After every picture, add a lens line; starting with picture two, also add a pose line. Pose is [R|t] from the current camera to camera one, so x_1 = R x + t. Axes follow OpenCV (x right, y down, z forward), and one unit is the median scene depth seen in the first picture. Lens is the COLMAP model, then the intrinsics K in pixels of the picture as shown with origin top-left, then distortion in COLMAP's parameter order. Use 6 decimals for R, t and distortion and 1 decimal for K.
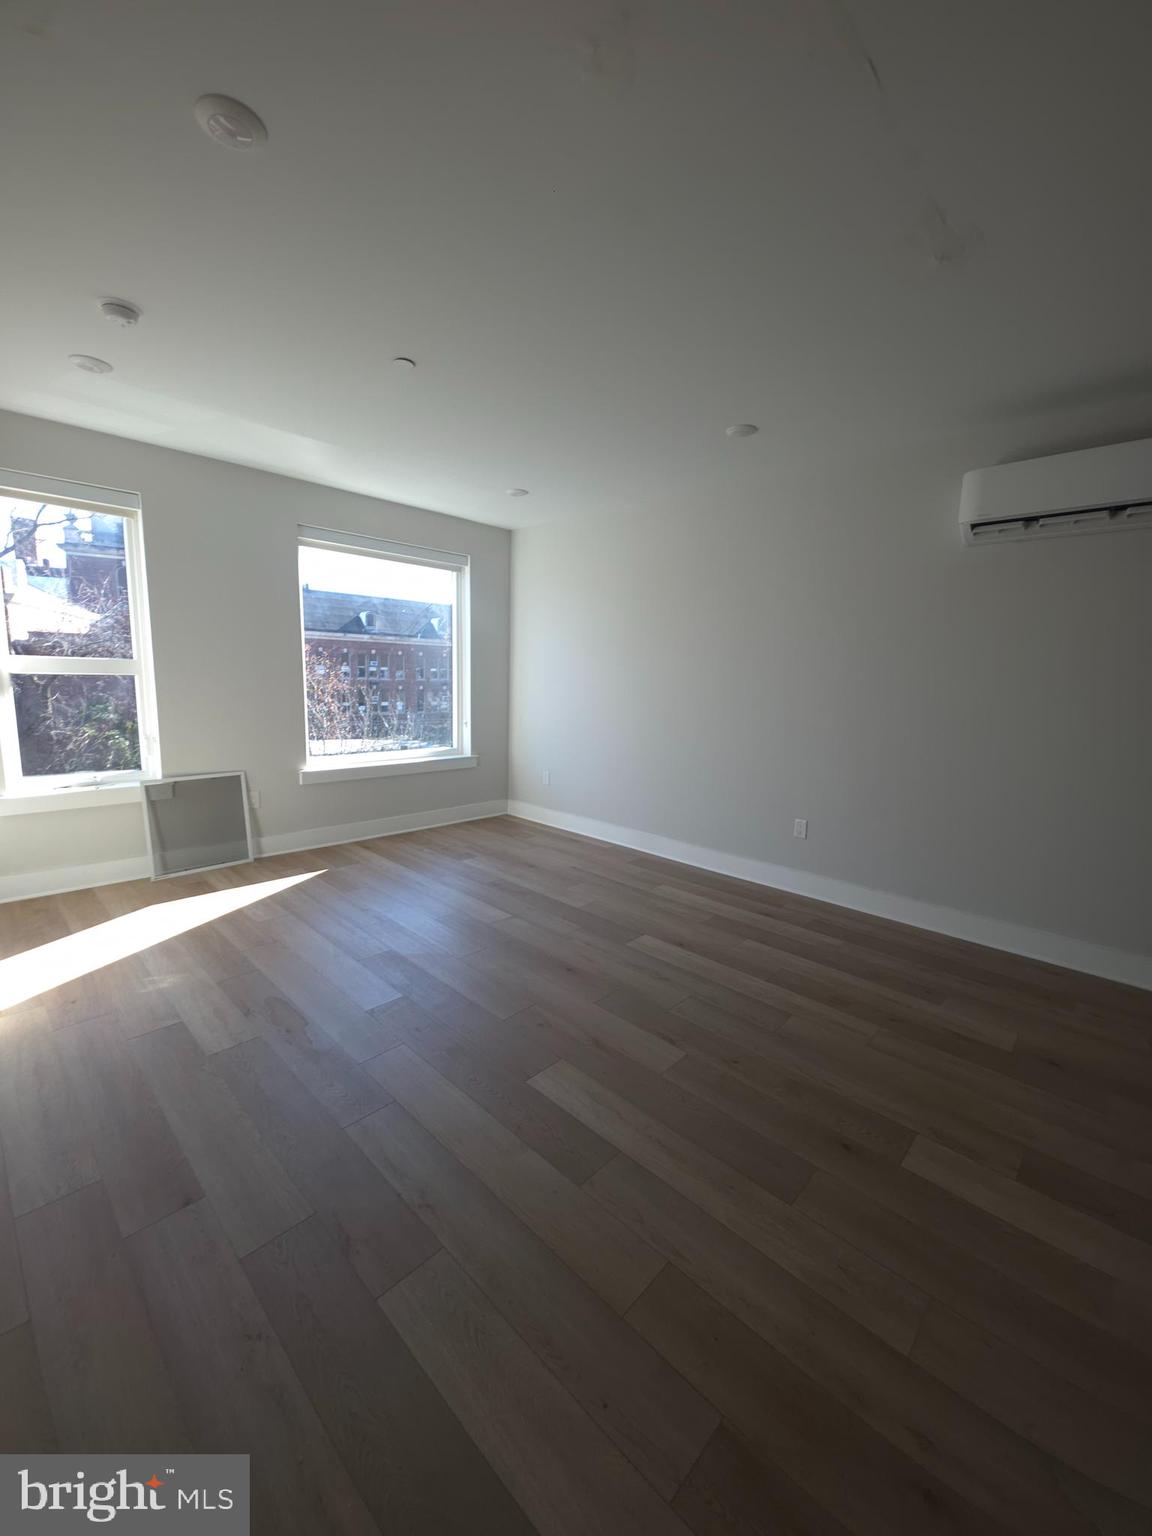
lens RADIAL K [[609.6, 0, 571.4], [0, 609.6, 771.2], [0, 0, 1]] dist [0.003501, -0.002233]
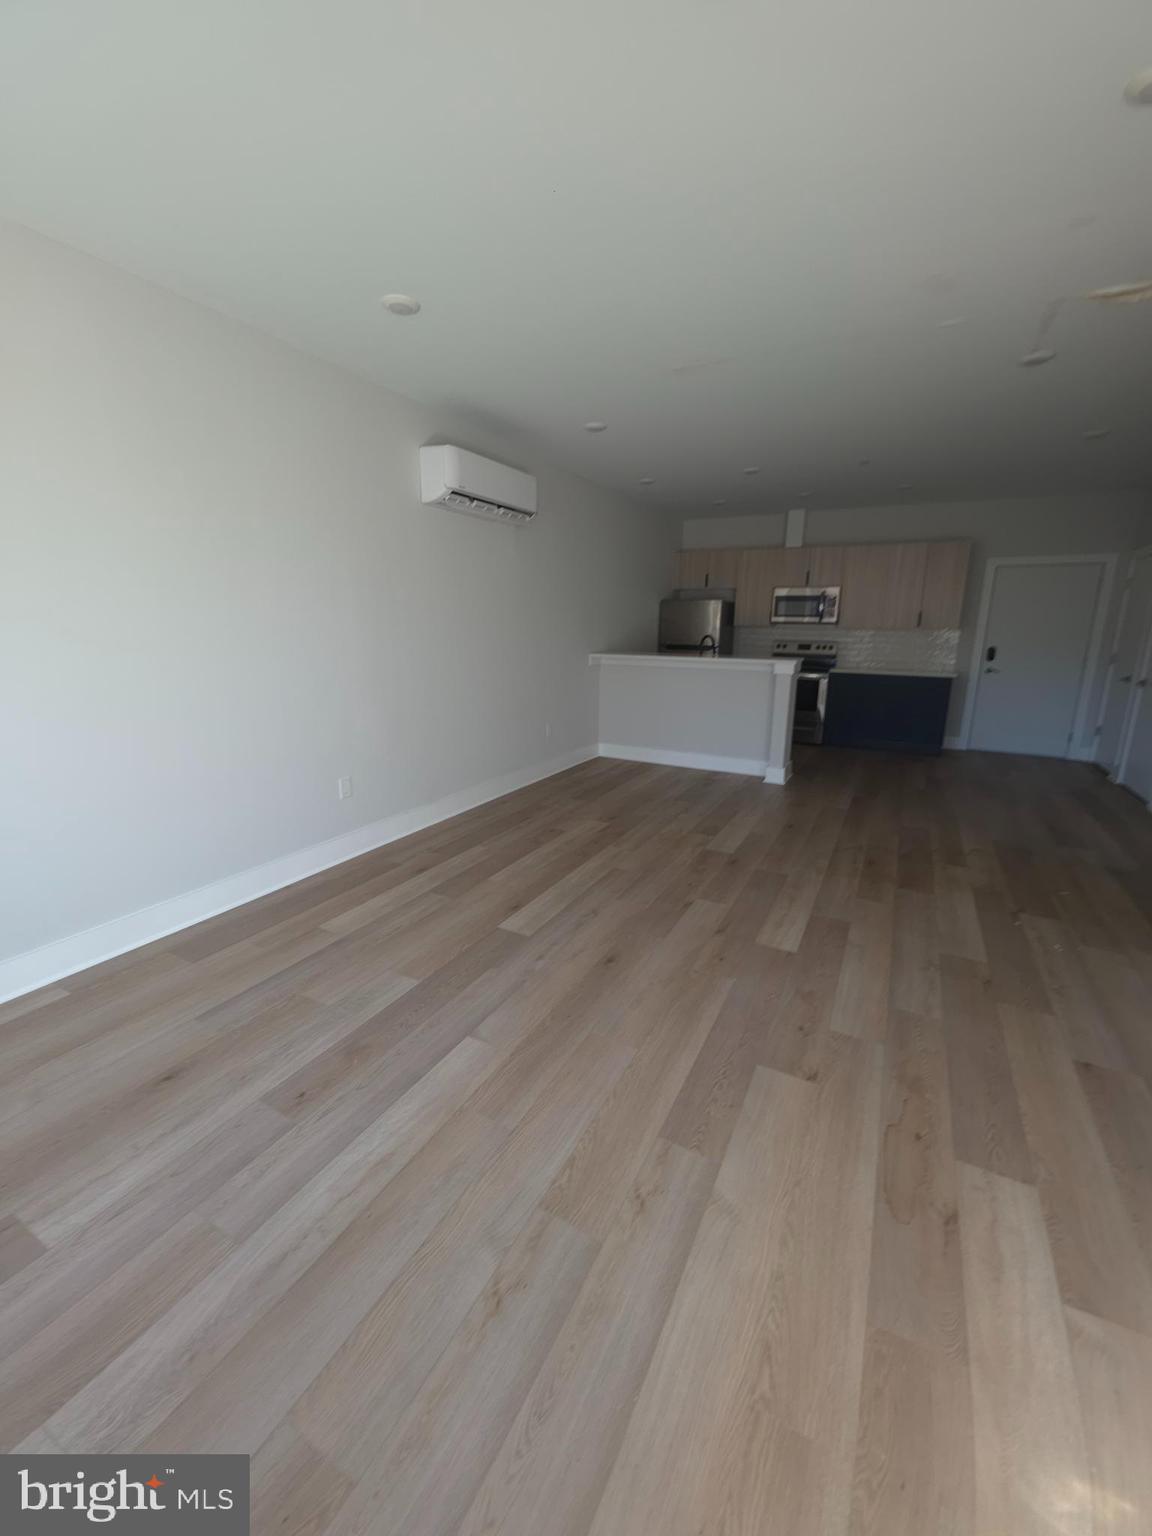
lens RADIAL K [[609.6, 0, 574.8], [0, 609.6, 771.0], [0, 0, 1]] dist [0.003501, -0.002233]
pose [[-0.270176, -0.260348, 0.926943, -0.592198], [0.136010, 0.942772, 0.304437, -0.170988], [-0.953156, 0.208325, -0.219305, 0.944848]]
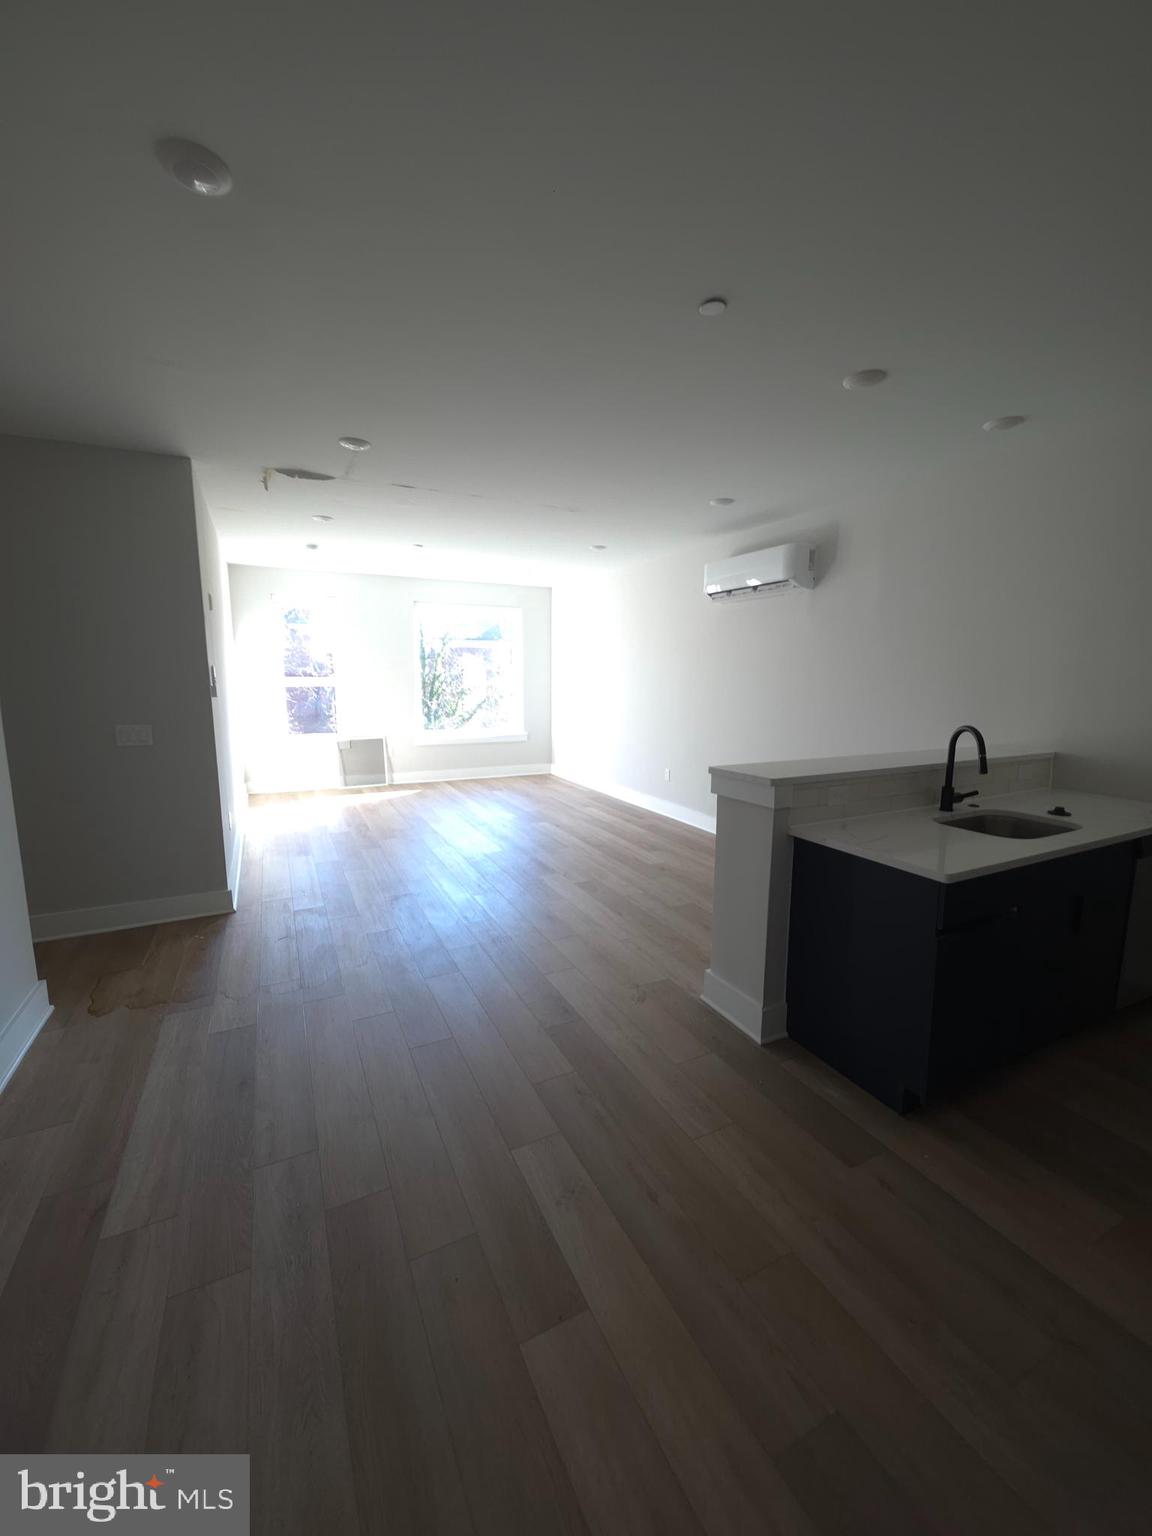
lens RADIAL K [[609.6, 0, 581.9], [0, 609.6, 767.6], [0, 0, 1]] dist [0.003501, -0.002233]
pose [[0.942722, 0.028019, -0.332401, 0.758648], [-0.032330, 0.999450, -0.007445, 0.102947], [0.332009, 0.017765, 0.943109, -0.649553]]
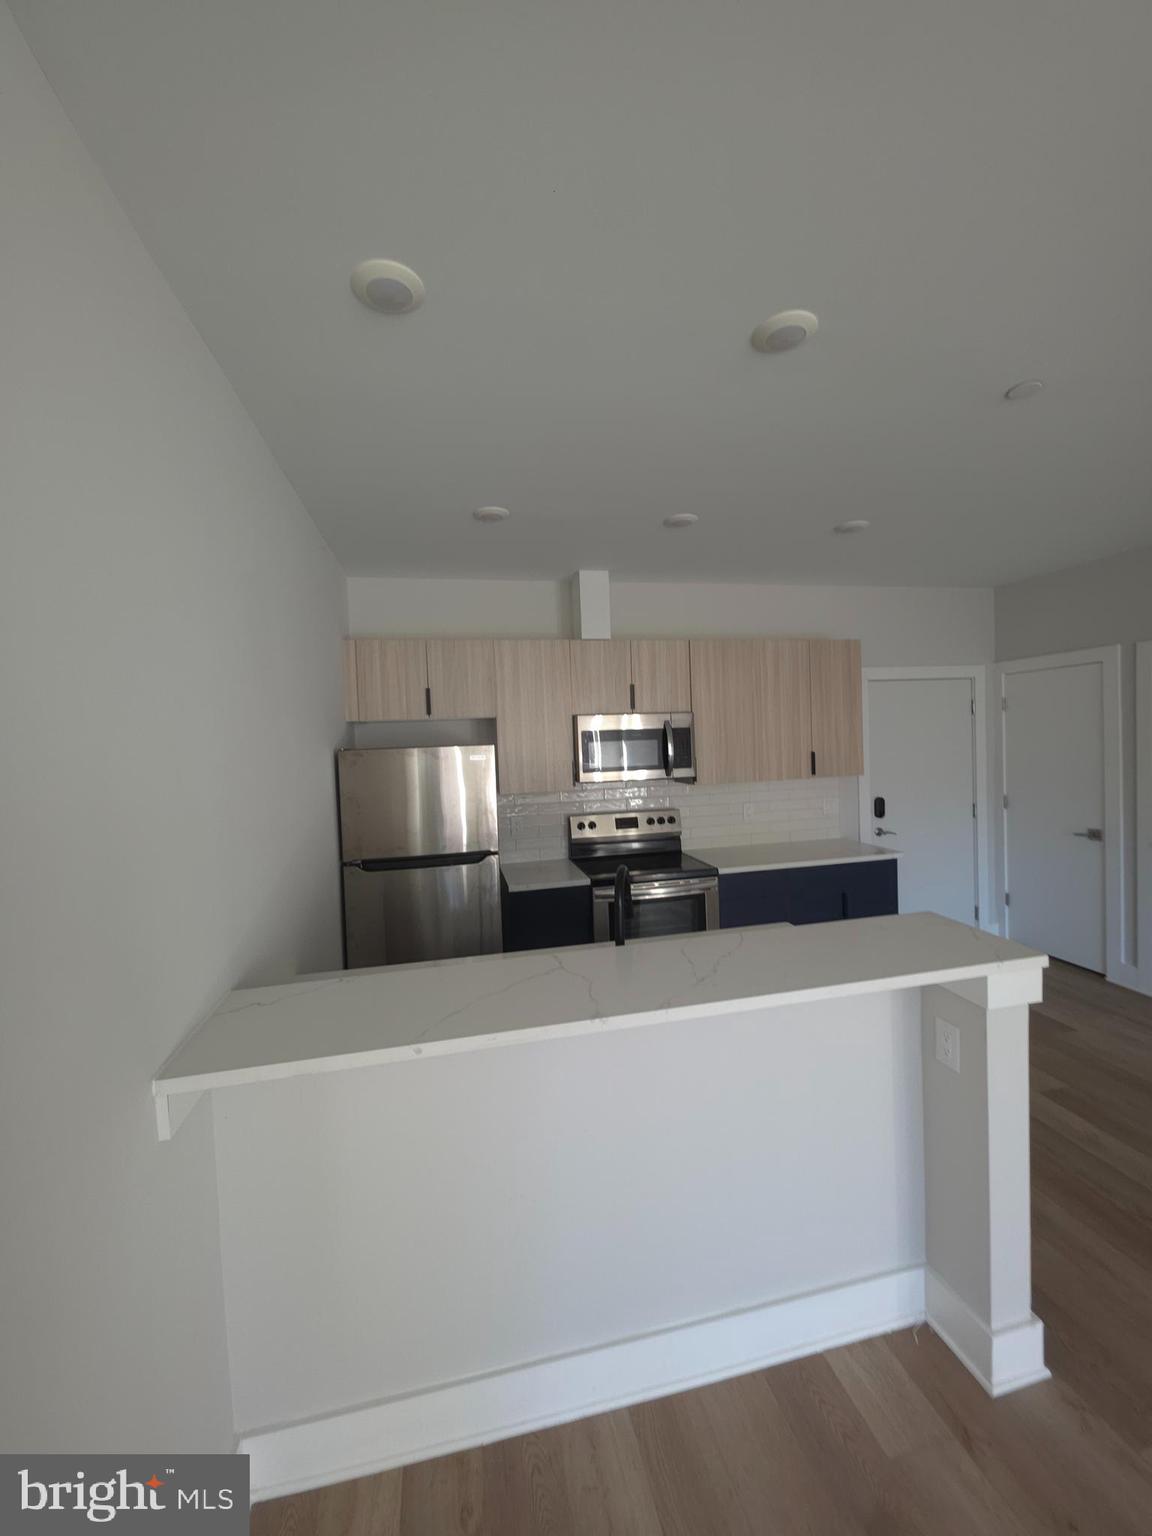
lens RADIAL K [[609.6, 0, 576.9], [0, 609.6, 762.1], [0, 0, 1]] dist [0.003501, -0.002233]
pose [[-0.827696, -0.009755, 0.561092, 0.716248], [0.106770, 0.978848, 0.174520, -0.136559], [-0.550926, 0.204357, -0.809147, 0.556792]]
